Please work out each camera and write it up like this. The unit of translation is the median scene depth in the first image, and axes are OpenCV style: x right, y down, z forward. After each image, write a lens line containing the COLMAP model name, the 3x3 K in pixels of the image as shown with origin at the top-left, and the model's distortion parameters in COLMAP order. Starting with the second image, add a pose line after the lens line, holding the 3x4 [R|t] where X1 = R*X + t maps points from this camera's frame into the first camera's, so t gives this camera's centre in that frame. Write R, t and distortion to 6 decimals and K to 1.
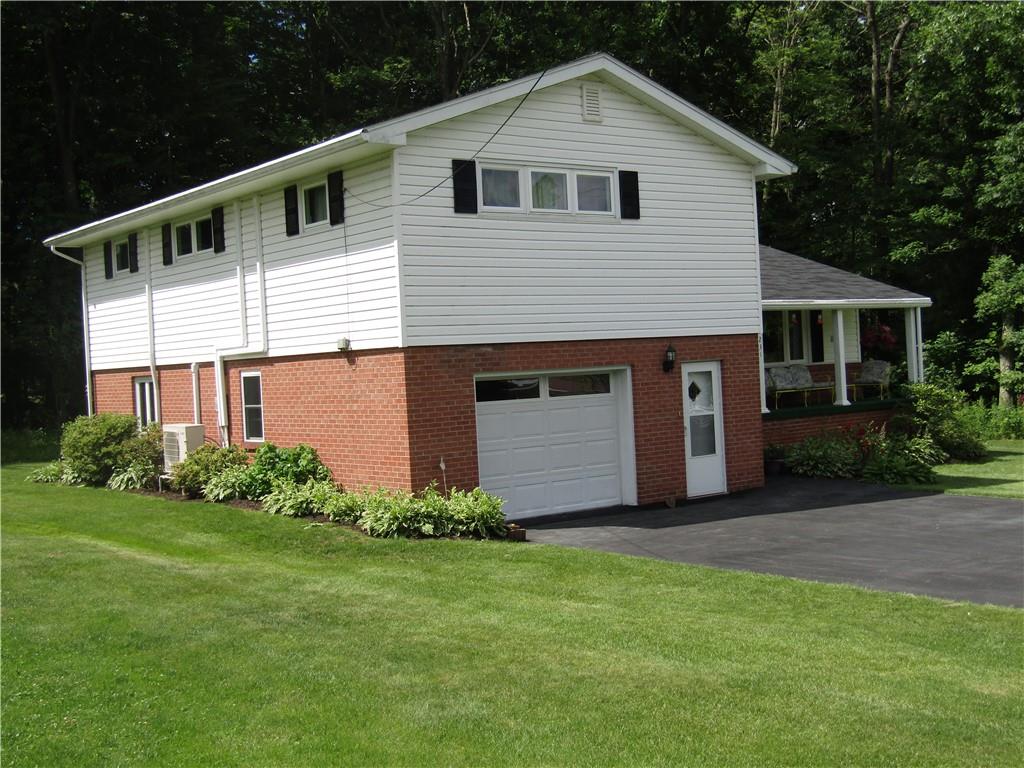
lens RADIAL K [[1262.0, 0, 509.4], [0, 1262.0, 389.6], [0, 0, 1]] dist [-0.007172, 0.000000]
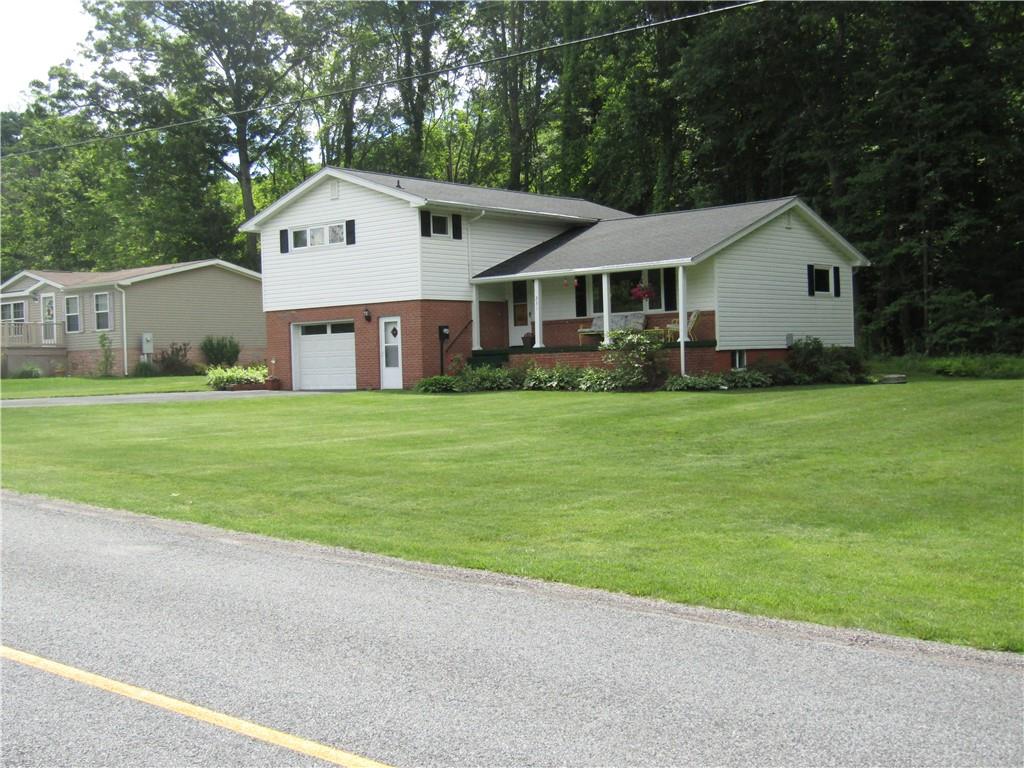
lens RADIAL K [[1262.0, 0, 515.3], [0, 1262.0, 384.2], [0, 0, 1]] dist [-0.007172, 0.000000]
pose [[0.217481, 0.060681, -0.974176, 2.079546], [0.000328, 0.998061, 0.062242, -0.039303], [0.976064, -0.013856, 0.217040, 0.816081]]
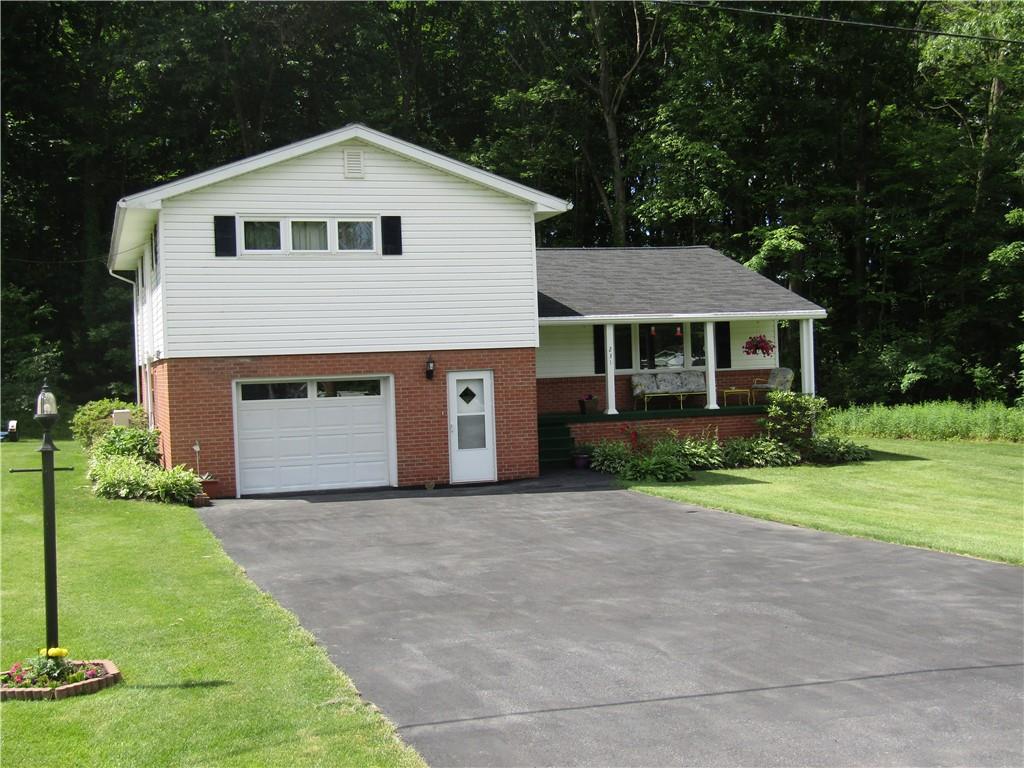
lens RADIAL K [[1262.0, 0, 511.0], [0, 1262.0, 389.6], [0, 0, 1]] dist [-0.007172, 0.000000]
pose [[0.948518, 0.022016, -0.315956, 0.596913], [-0.018292, 0.999724, 0.014745, -0.023615], [0.316194, -0.008206, 0.948659, -0.135492]]
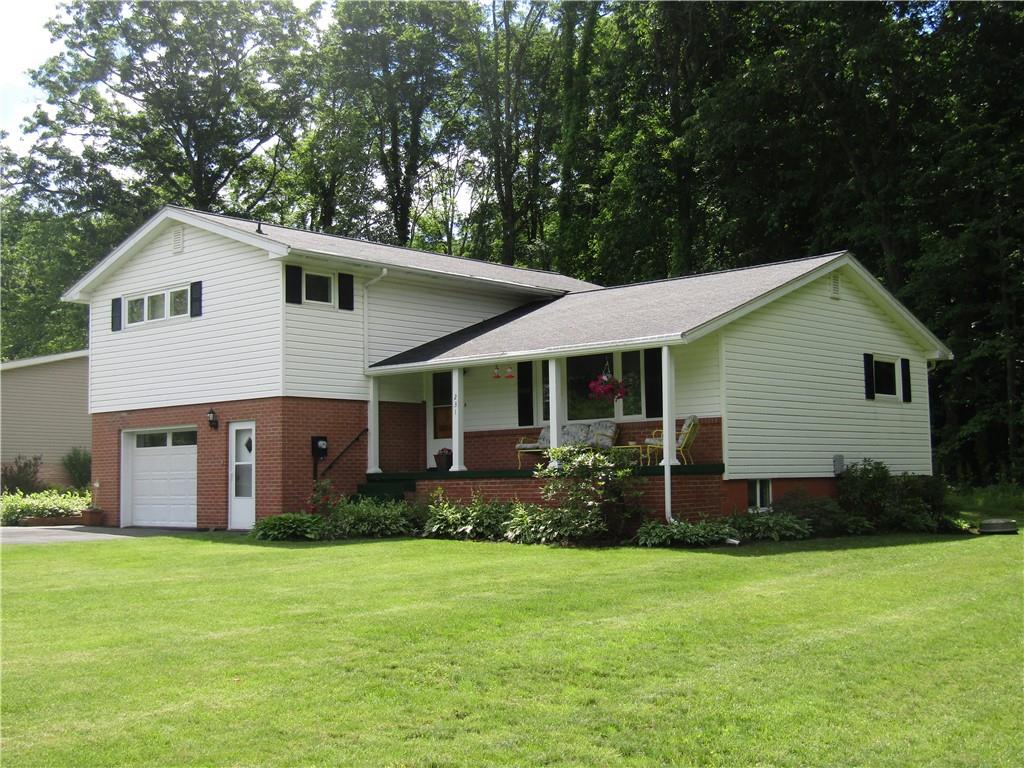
lens RADIAL K [[1262.0, 0, 513.3], [0, 1262.0, 377.5], [0, 0, 1]] dist [-0.007172, 0.000000]
pose [[0.184814, -0.033743, -0.982194, 1.488303], [-0.012490, 0.999249, -0.036679, -0.023989], [0.982694, 0.019047, 0.184254, 1.082257]]
